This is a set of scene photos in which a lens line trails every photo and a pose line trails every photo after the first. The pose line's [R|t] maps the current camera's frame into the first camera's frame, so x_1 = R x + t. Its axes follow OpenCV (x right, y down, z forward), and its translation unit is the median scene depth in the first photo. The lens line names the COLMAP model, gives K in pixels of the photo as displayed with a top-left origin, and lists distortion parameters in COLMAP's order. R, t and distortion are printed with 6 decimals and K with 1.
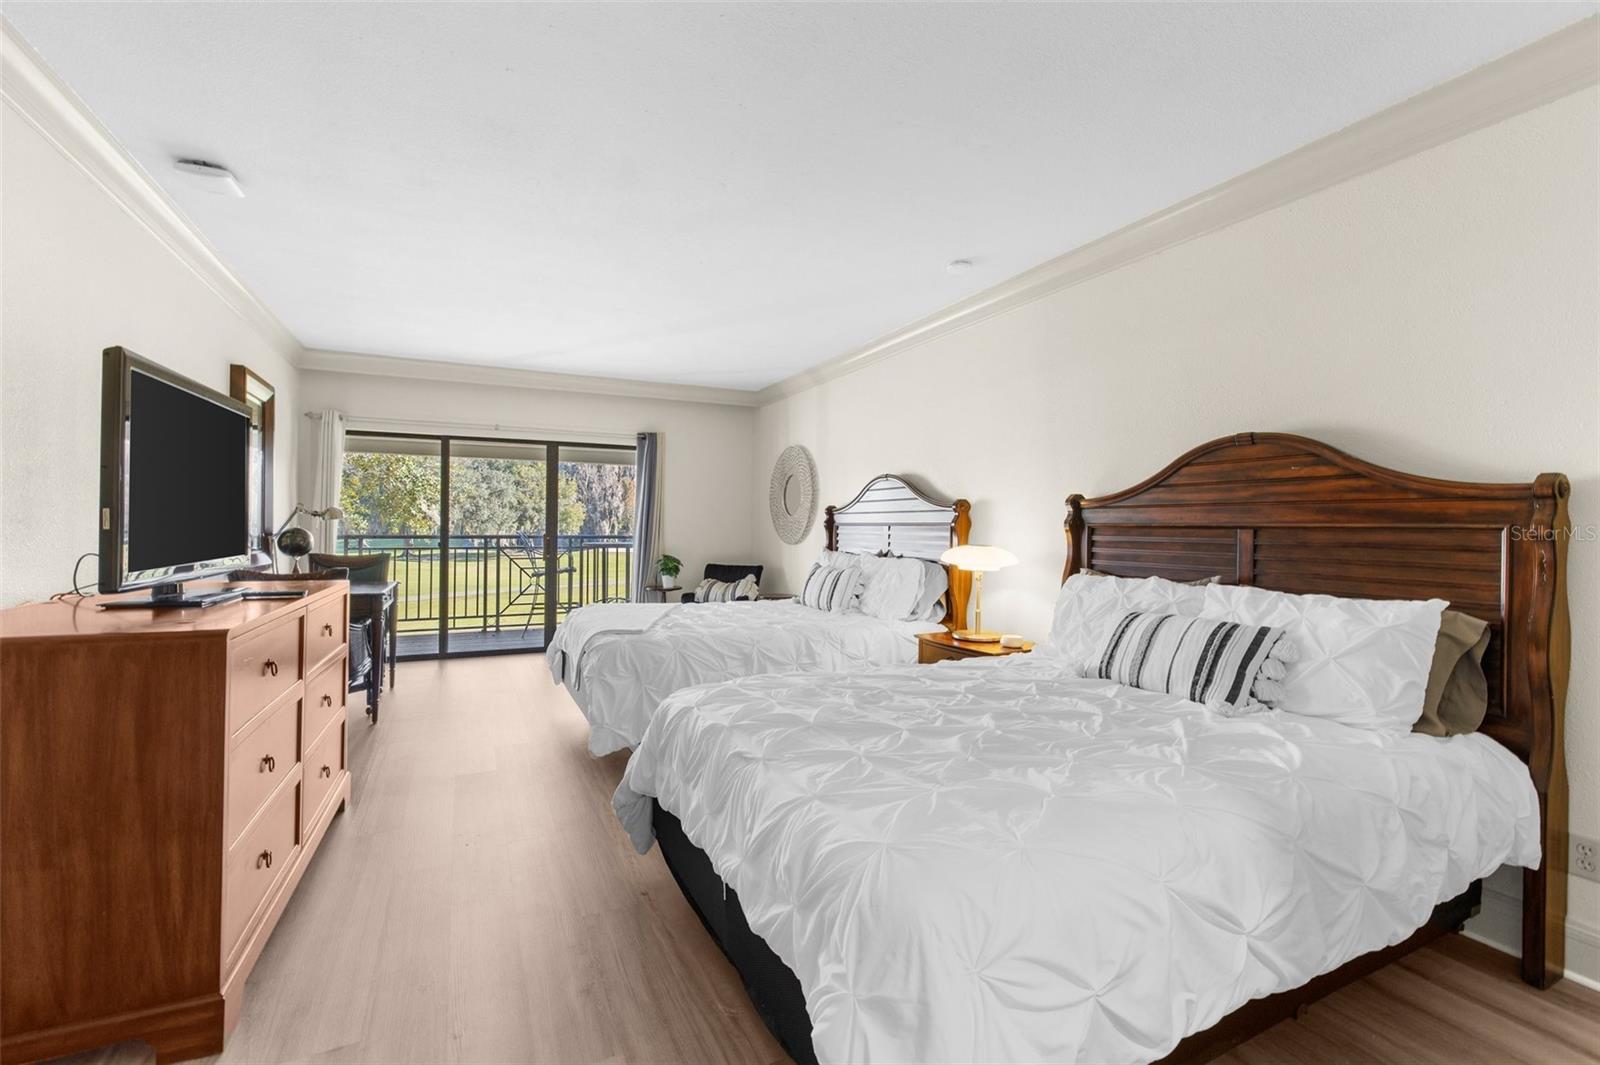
lens RADIAL K [[680.8, 0, 798.1], [0, 680.8, 531.3], [0, 0, 1]] dist [0.002285, -0.000123]
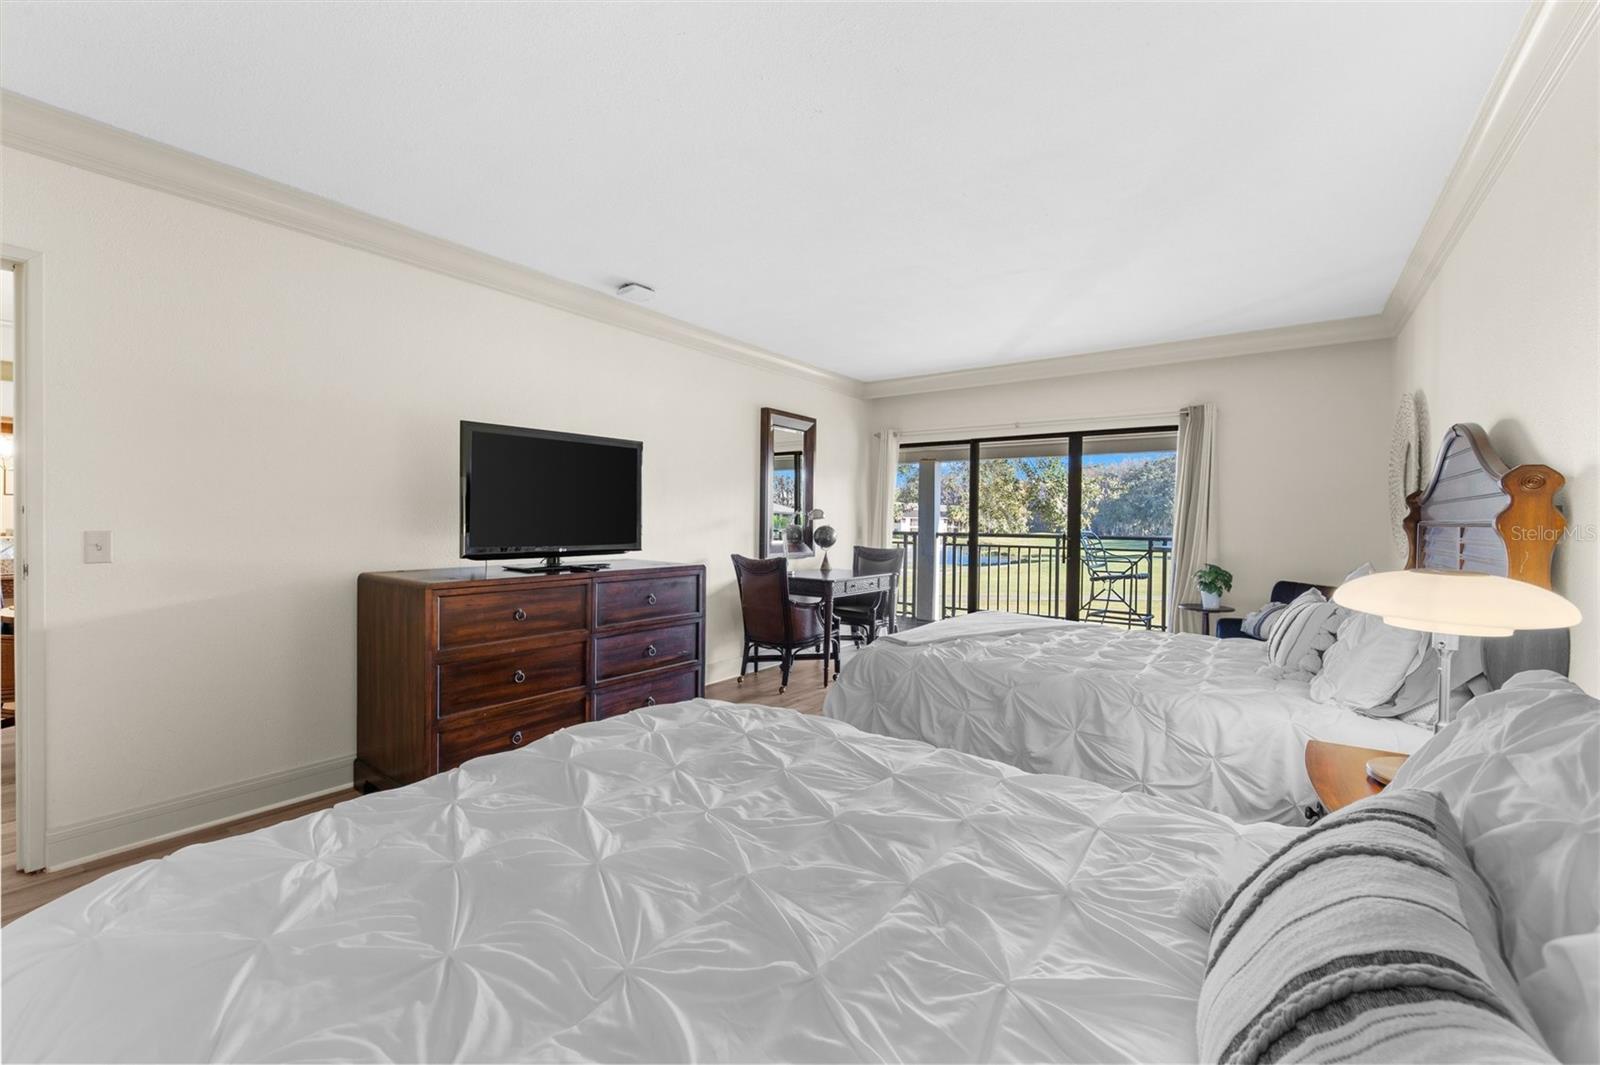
lens RADIAL K [[680.8, 0, 796.3], [0, 680.8, 529.5], [0, 0, 1]] dist [0.002285, -0.000123]
pose [[0.463156, 0.009295, -0.886228, 0.291022], [-0.010558, 0.999932, 0.004970, -0.003539], [0.886214, 0.007055, 0.463222, 0.270855]]
